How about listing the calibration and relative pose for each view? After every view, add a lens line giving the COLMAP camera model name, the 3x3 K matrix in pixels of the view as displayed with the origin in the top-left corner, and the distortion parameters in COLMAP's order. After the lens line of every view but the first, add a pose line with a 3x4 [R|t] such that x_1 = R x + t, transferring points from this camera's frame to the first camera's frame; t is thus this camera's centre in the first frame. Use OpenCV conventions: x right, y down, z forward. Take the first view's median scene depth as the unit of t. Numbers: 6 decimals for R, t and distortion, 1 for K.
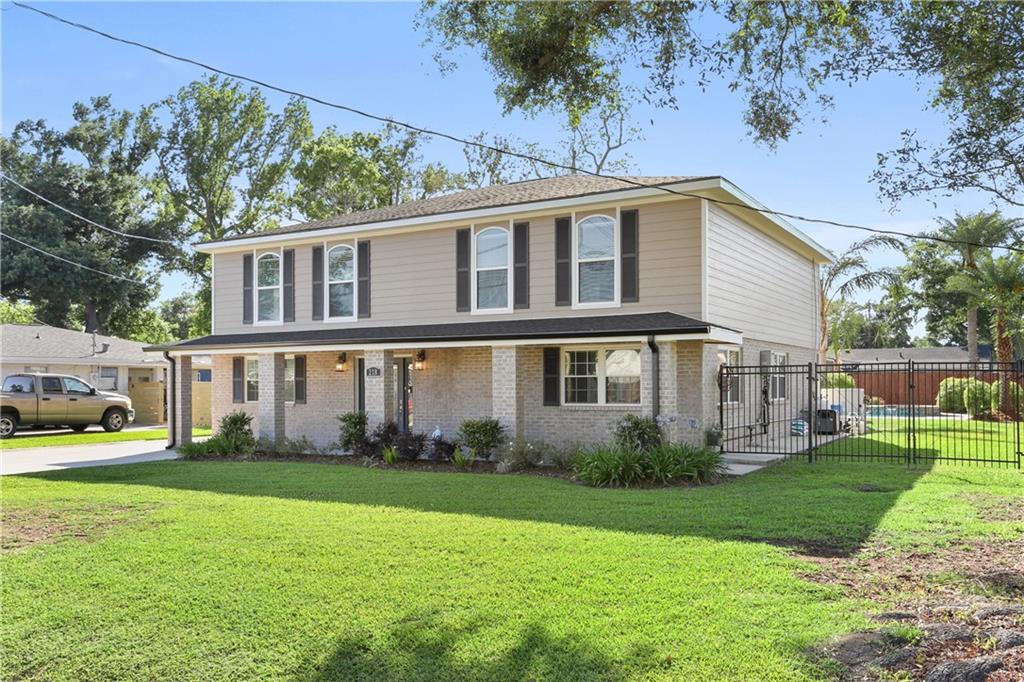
lens RADIAL K [[876.4, 0, 502.1], [0, 876.4, 384.1], [0, 0, 1]] dist [-0.040937, -0.001068]
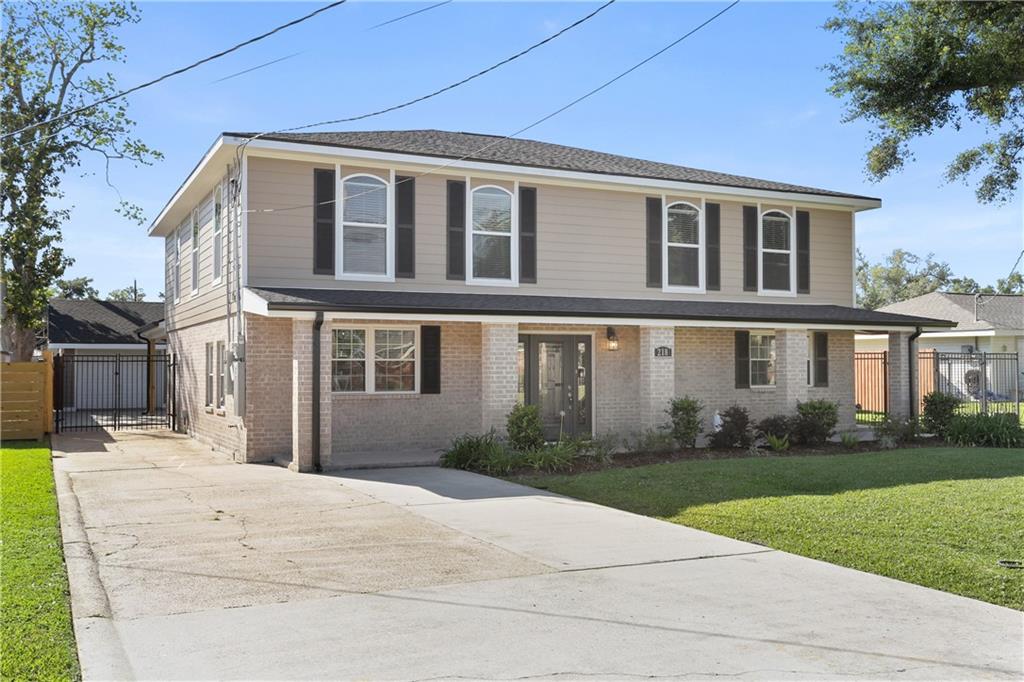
lens RADIAL K [[956.6, 0, 512.3], [0, 956.6, 342.2], [0, 0, 1]] dist [-0.006461, 0.000000]
pose [[0.550492, 0.025863, 0.834440, -0.950966], [0.000011, 0.999520, -0.030987, 0.005334], [-0.834841, 0.017067, 0.550227, 0.567471]]
